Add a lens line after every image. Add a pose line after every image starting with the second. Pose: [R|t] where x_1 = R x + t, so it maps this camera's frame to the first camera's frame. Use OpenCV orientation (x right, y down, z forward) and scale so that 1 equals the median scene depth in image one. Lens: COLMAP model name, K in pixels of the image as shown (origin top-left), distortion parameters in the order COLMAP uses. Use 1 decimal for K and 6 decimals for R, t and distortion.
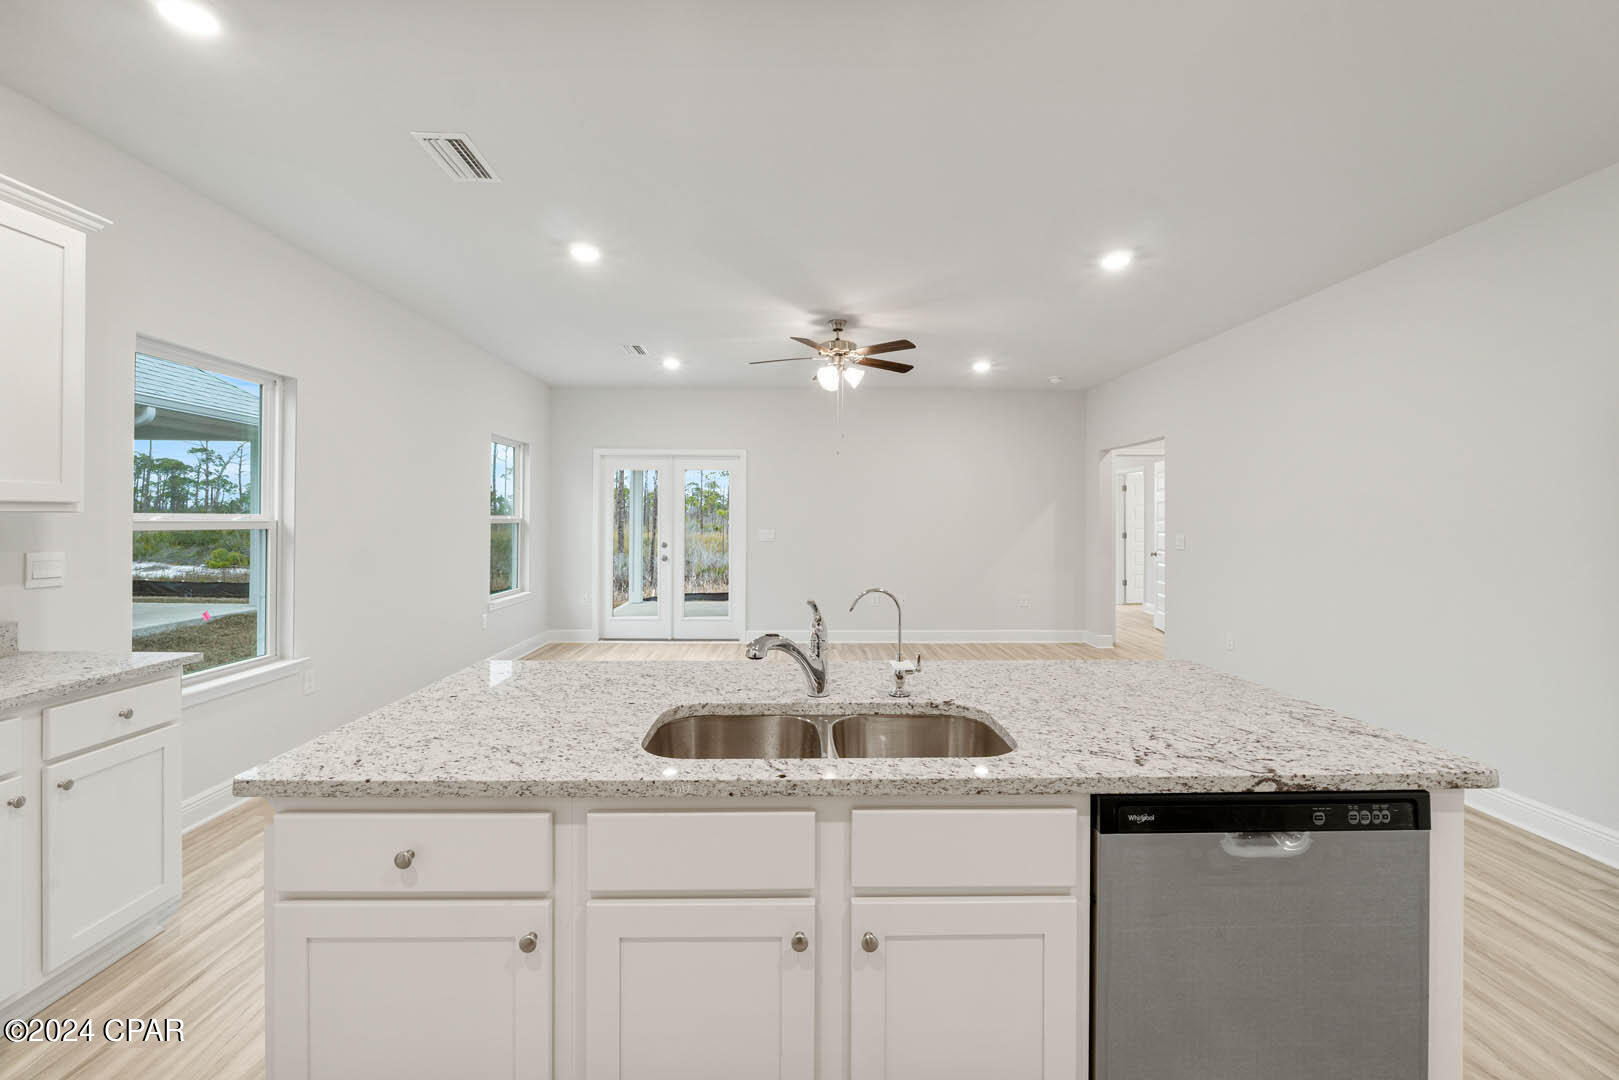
lens RADIAL K [[676.1, 0, 810.1], [0, 676.1, 521.4], [0, 0, 1]] dist [-0.010555, 0.000894]
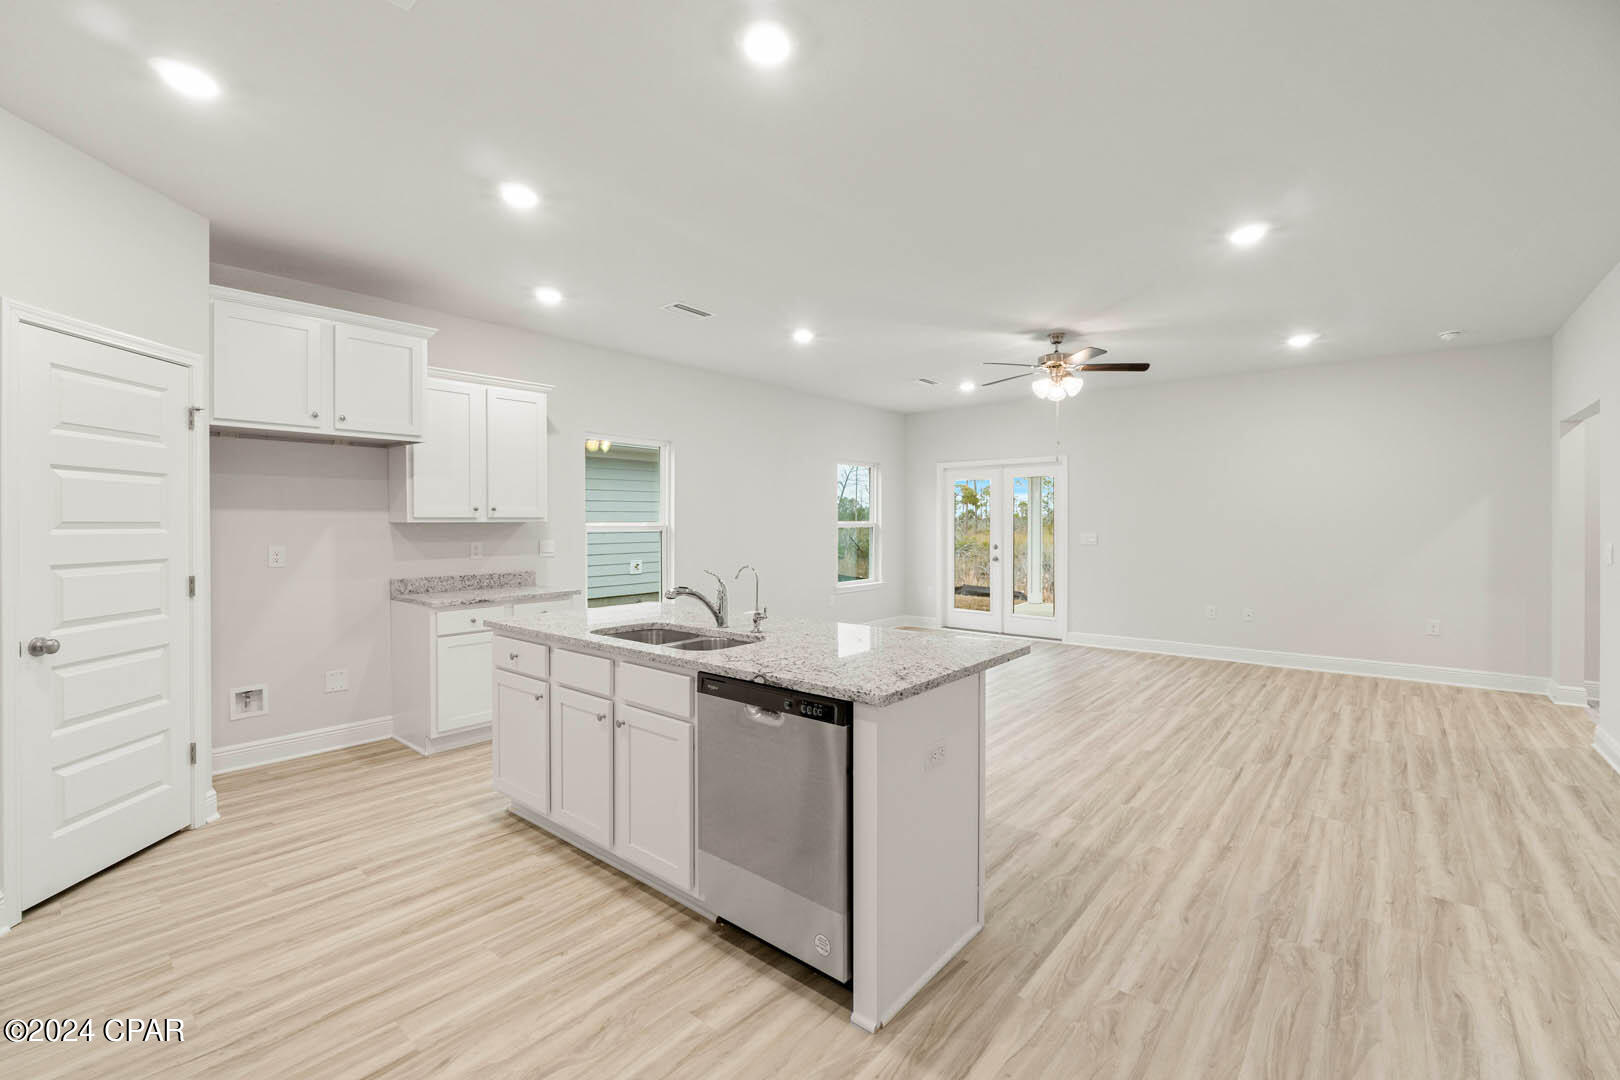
lens RADIAL K [[676.5, 0, 813.2], [0, 676.5, 533.1], [0, 0, 1]] dist [-0.010555, 0.000894]
pose [[0.761023, 0.004238, -0.648712, 0.438044], [0.002956, 0.999946, 0.010001, 0.001489], [0.648719, -0.009529, 0.760969, -0.048948]]
